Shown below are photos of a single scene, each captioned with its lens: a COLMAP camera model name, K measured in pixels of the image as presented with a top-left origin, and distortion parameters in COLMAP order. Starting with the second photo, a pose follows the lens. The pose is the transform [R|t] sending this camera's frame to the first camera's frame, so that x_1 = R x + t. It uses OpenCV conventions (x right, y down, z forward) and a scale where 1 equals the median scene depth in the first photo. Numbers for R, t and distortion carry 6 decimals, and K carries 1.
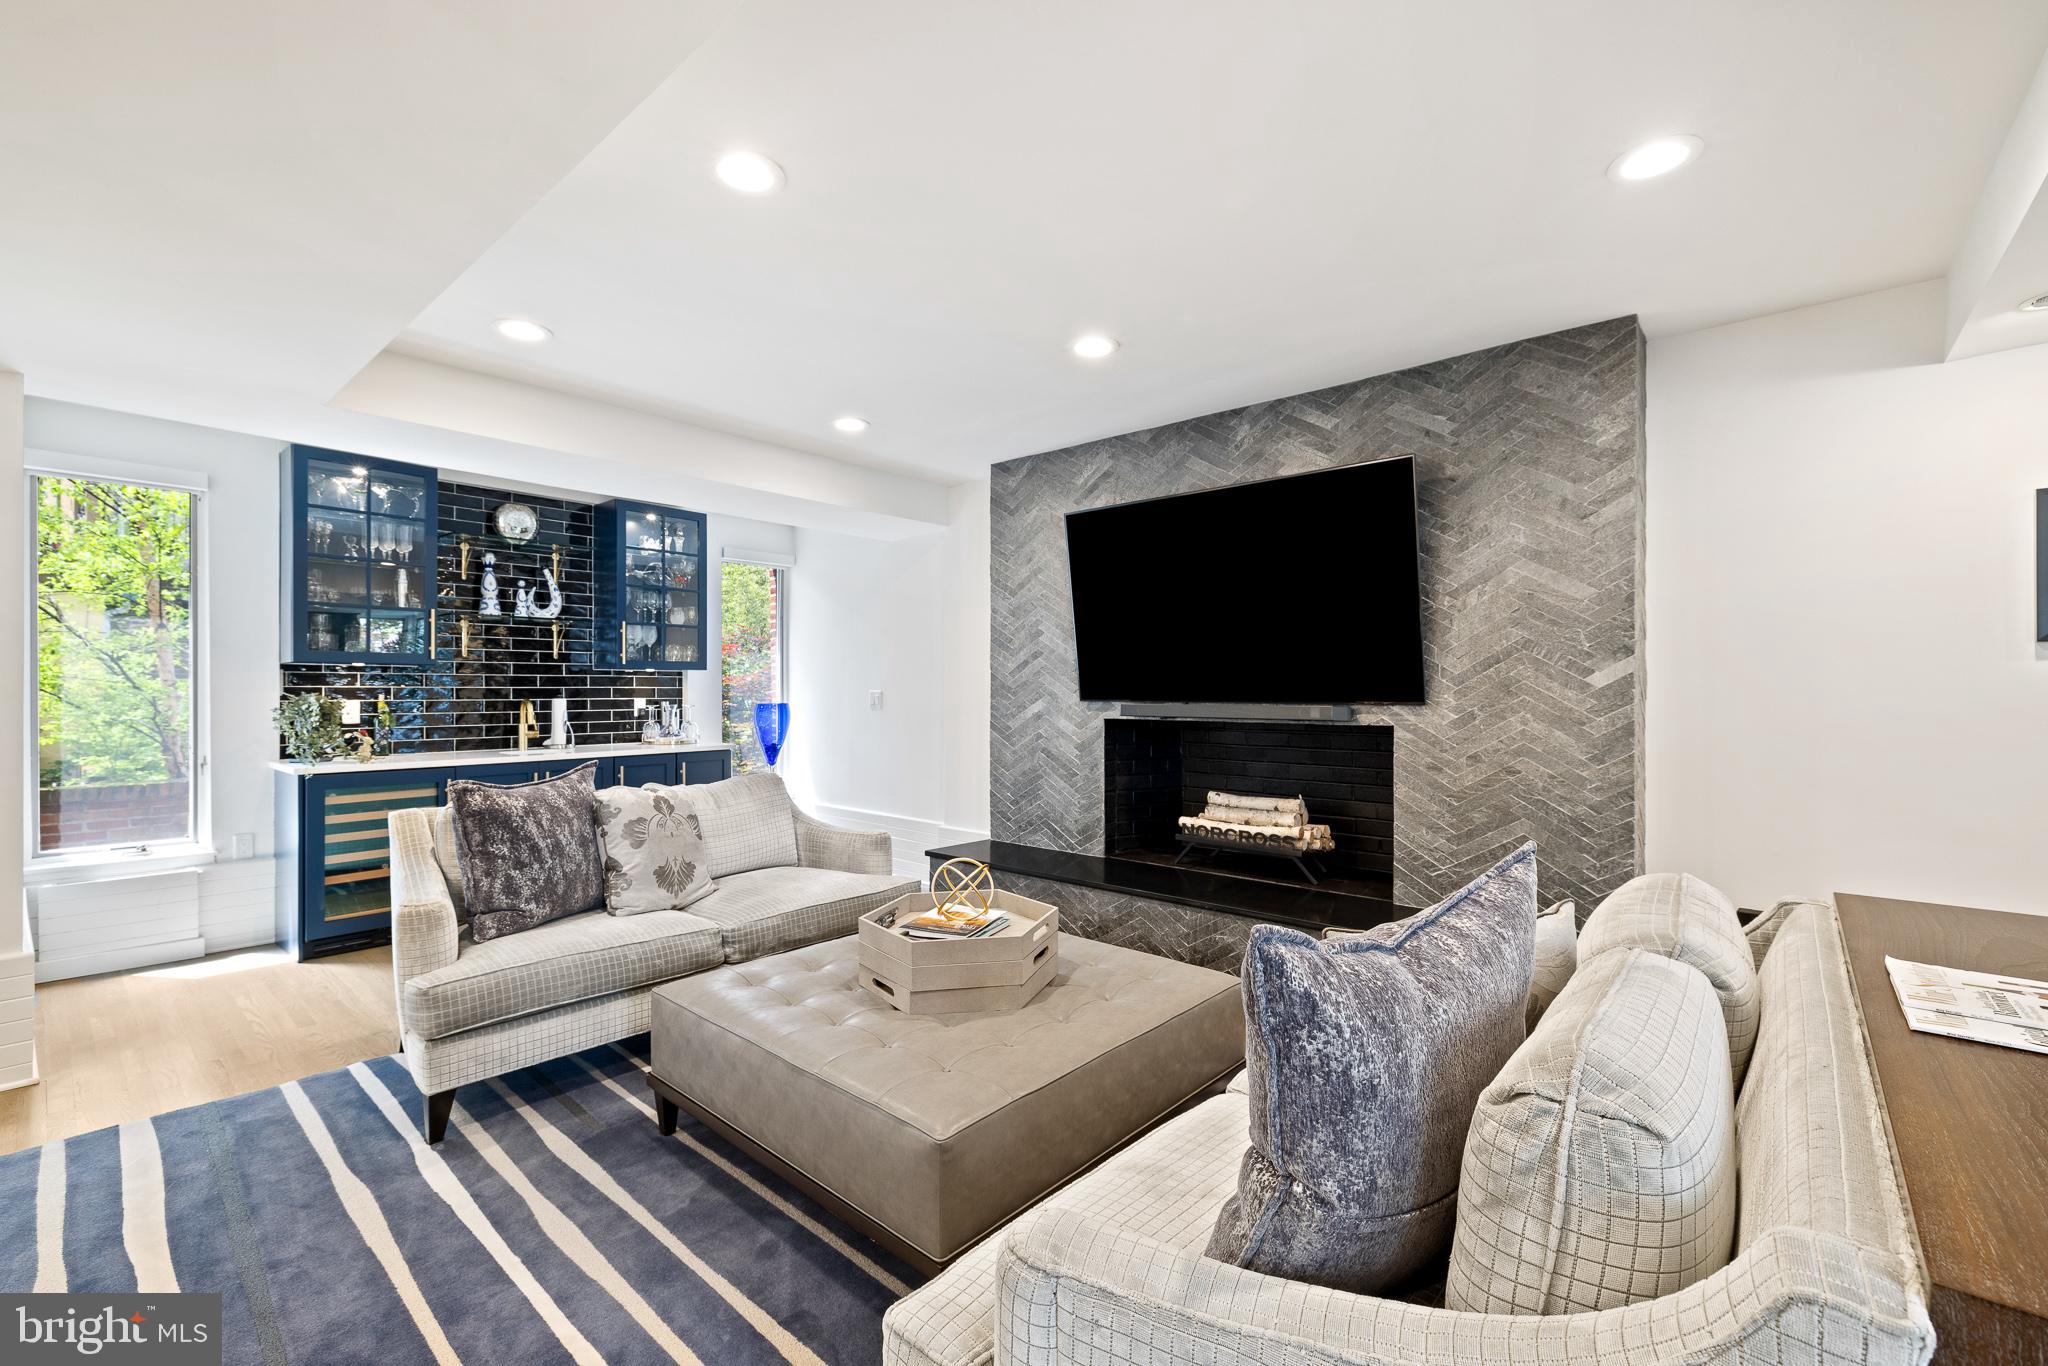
lens RADIAL K [[860.7, 0, 1020.0], [0, 860.7, 693.0], [0, 0, 1]] dist [0.000600, 0.000517]
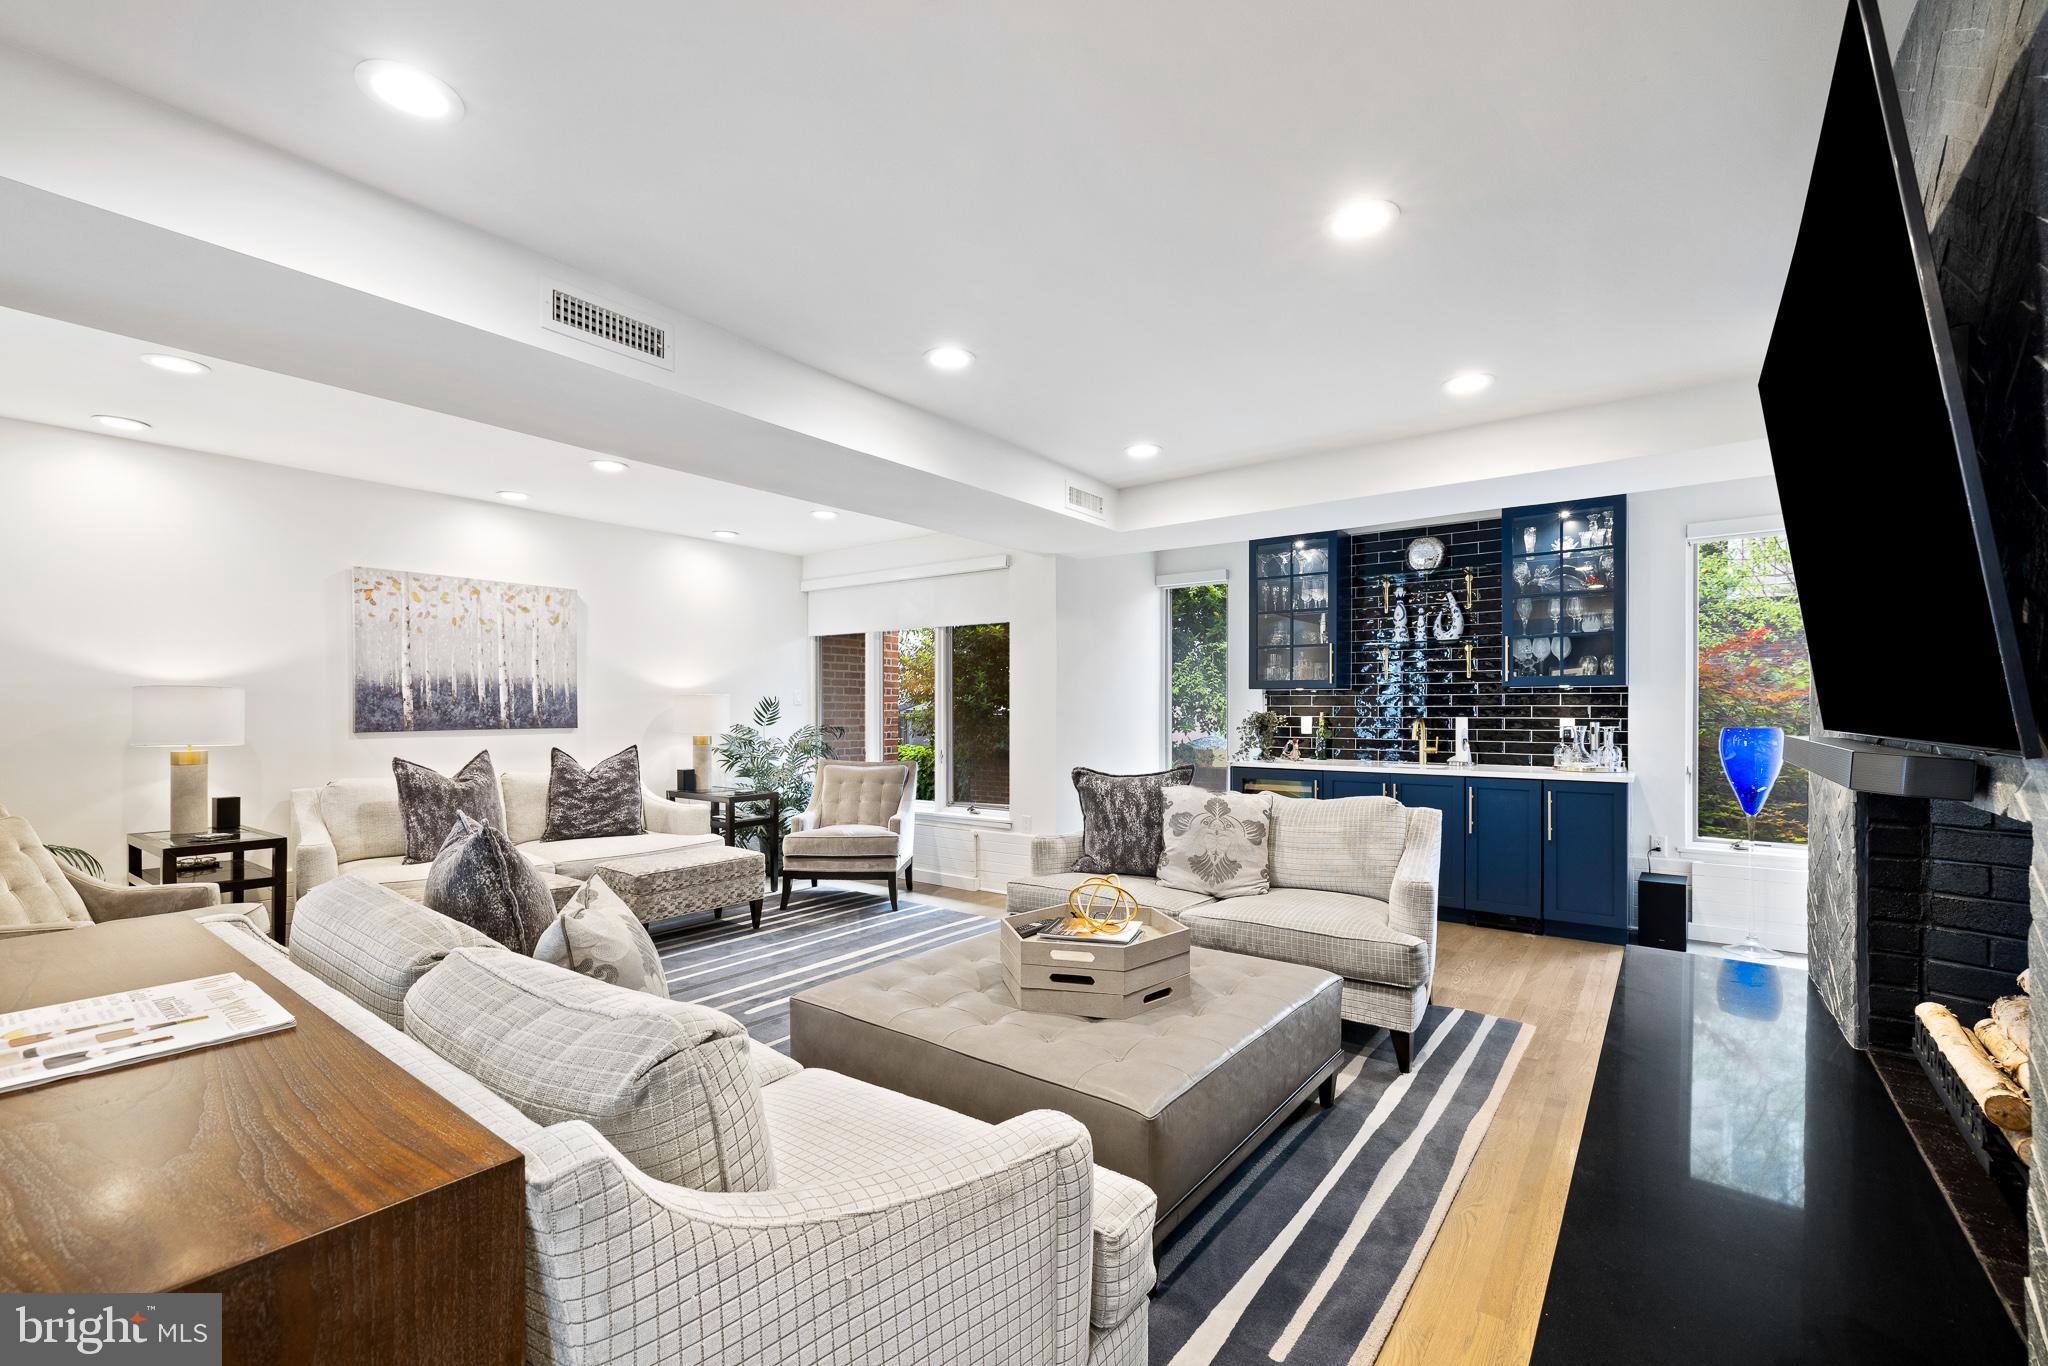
lens RADIAL K [[860.7, 0, 1006.3], [0, 860.7, 708.8], [0, 0, 1]] dist [0.000600, 0.000517]
pose [[0.057477, -0.000875, -0.998346, 0.592969], [-0.003565, 0.999993, -0.001082, -0.000302], [0.998340, 0.003621, 0.057474, 0.520268]]
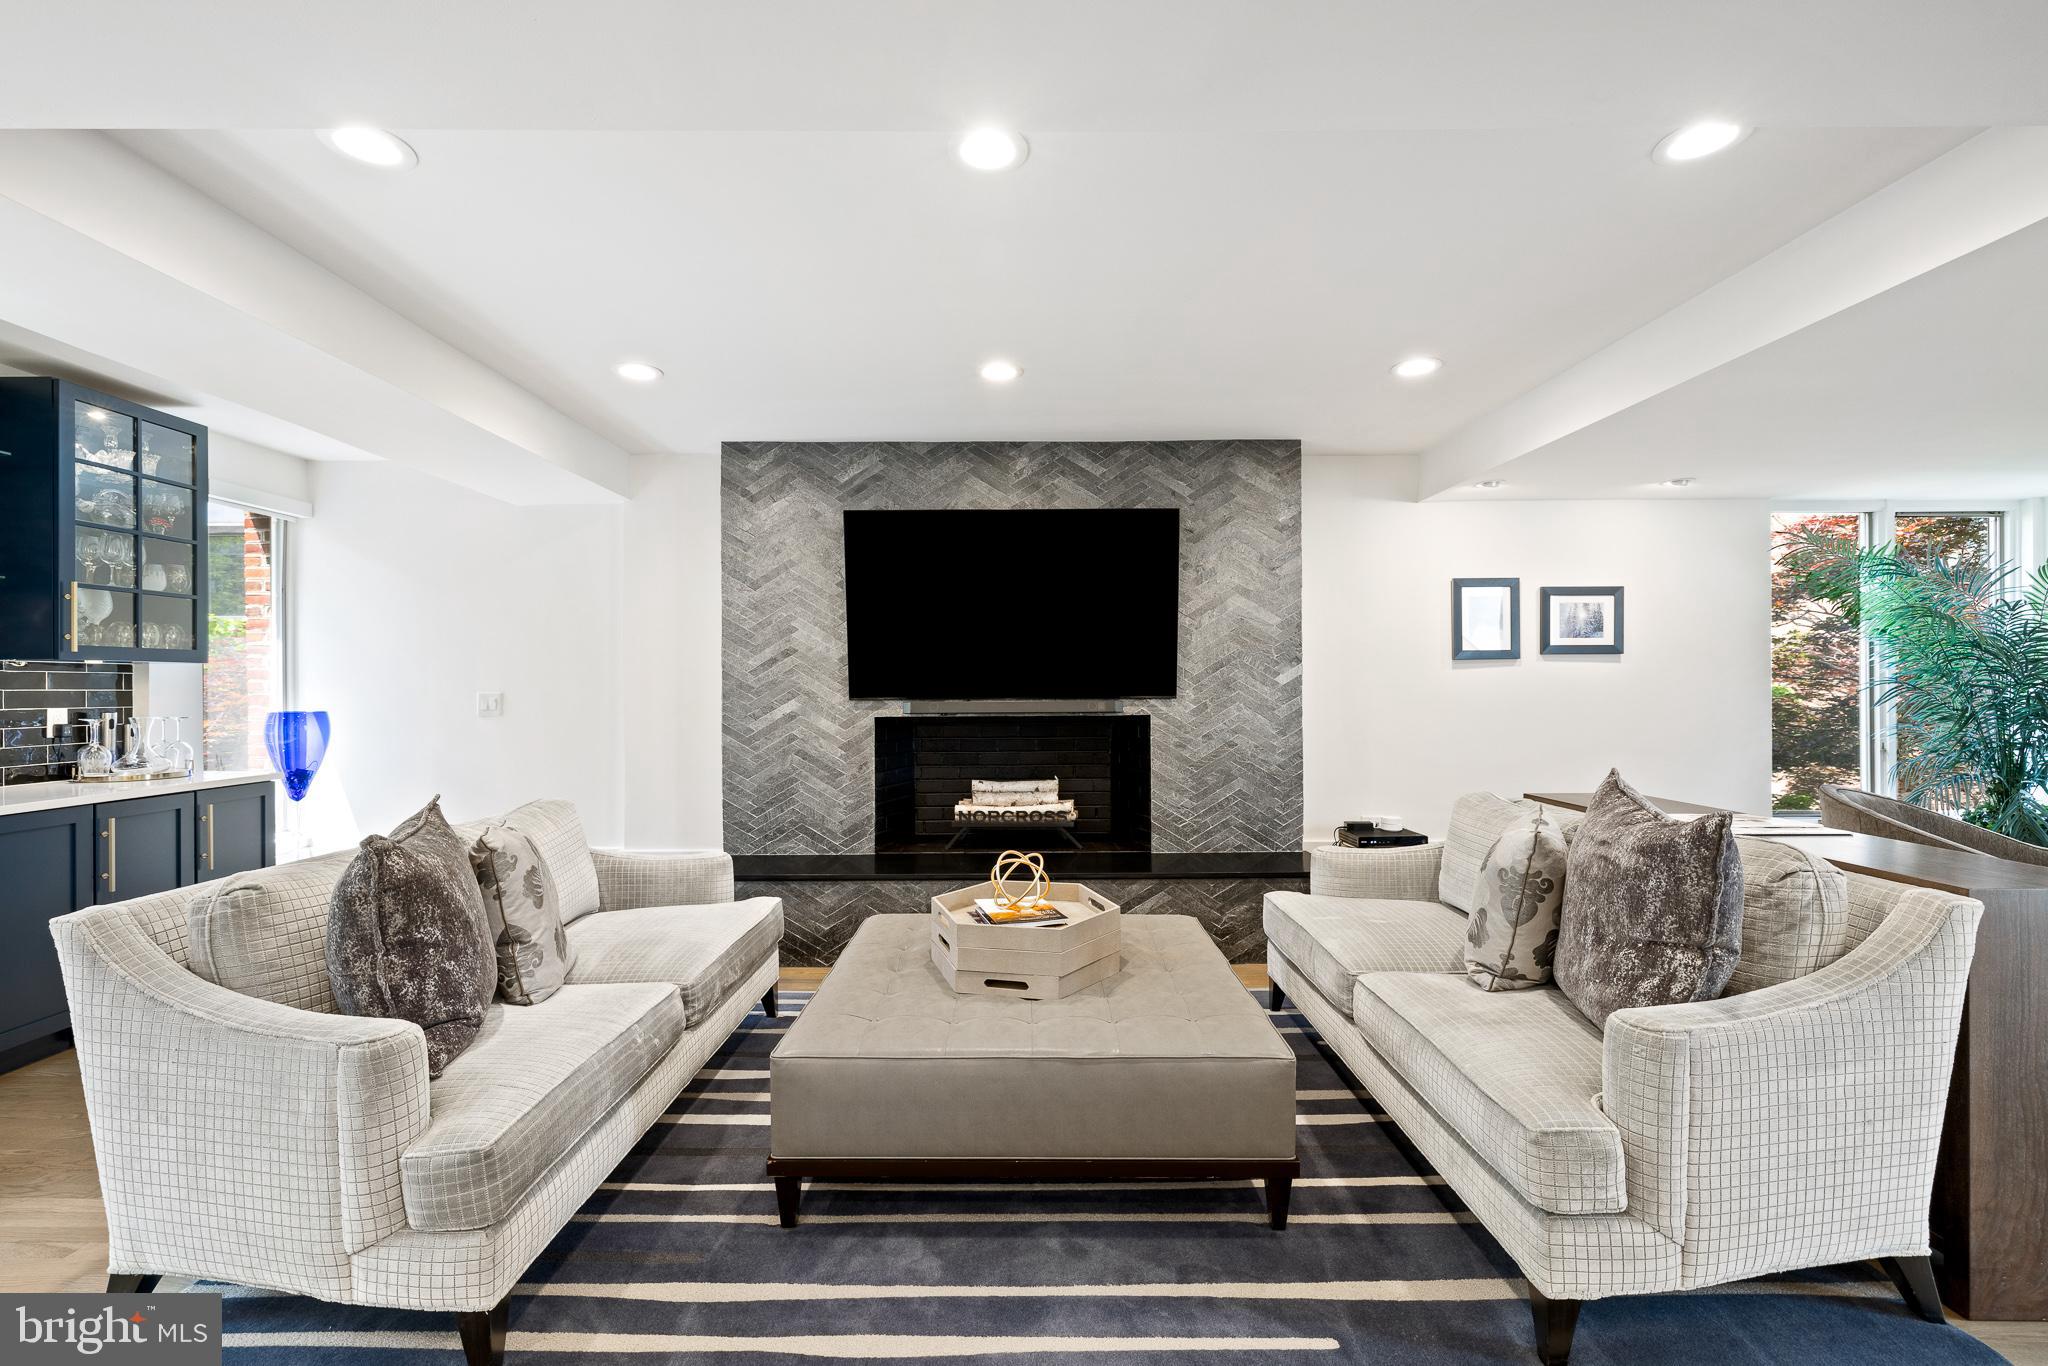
lens RADIAL K [[860.7, 0, 1013.2], [0, 860.7, 683.9], [0, 0, 1]] dist [0.000600, 0.000517]
pose [[0.751879, -0.002389, 0.659296, -0.476144], [0.008387, 0.999947, -0.005941, -0.001968], [-0.659247, 0.009996, 0.751860, 0.137452]]
